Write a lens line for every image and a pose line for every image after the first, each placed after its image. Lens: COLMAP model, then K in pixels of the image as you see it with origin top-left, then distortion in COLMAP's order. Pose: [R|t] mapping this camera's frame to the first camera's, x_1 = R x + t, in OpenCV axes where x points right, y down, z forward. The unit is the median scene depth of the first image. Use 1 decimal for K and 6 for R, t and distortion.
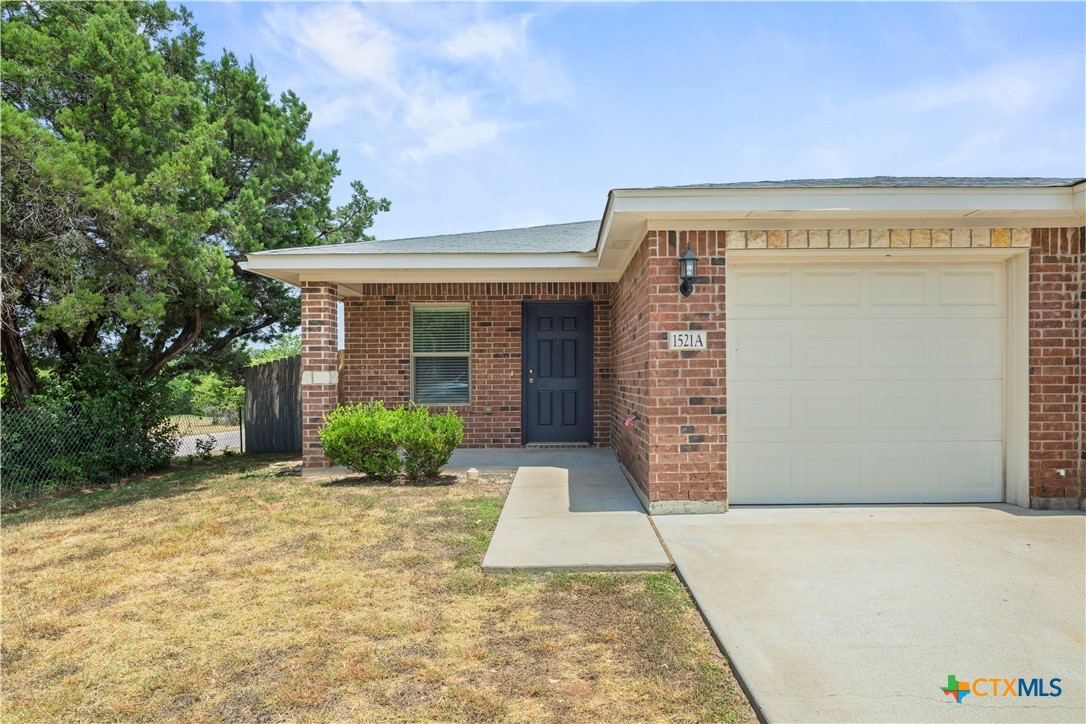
lens RADIAL K [[630.3, 0, 548.6], [0, 630.3, 373.2], [0, 0, 1]] dist [0.005401, 0.000116]
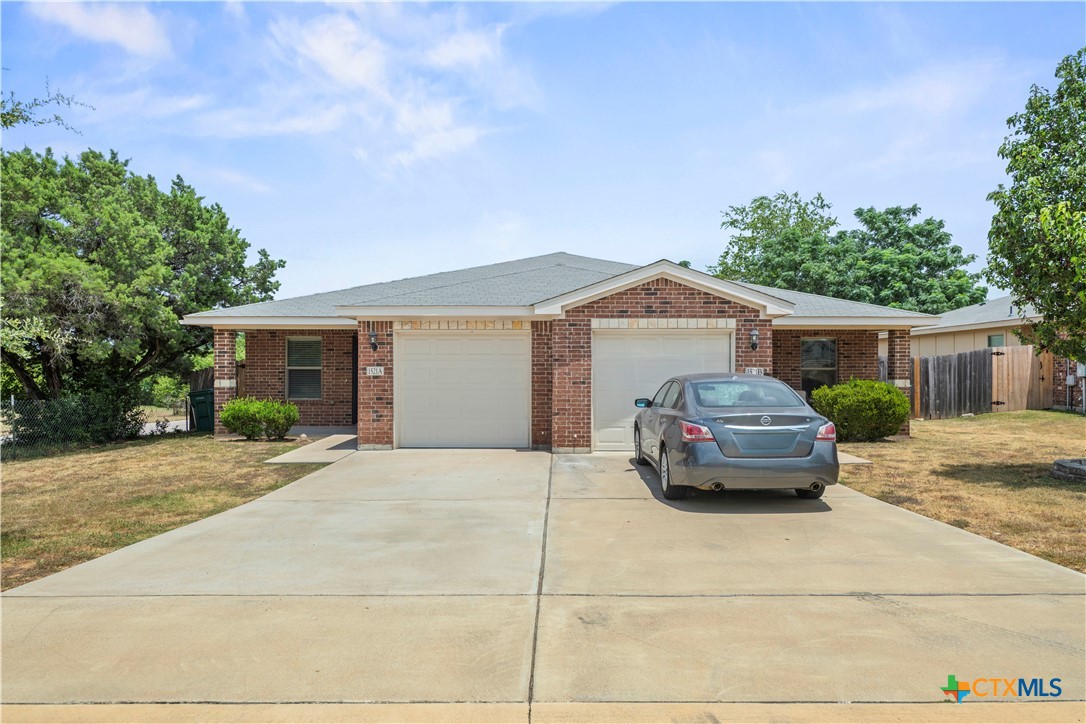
lens RADIAL K [[773.0, 0, 539.4], [0, 773.0, 358.3], [0, 0, 1]] dist [0.023535, 0.003900]
pose [[0.998534, 0.006741, -0.053709, 0.724677], [-0.006859, 0.999974, -0.002023, -0.073467], [0.053694, 0.002389, 0.998555, -1.283720]]
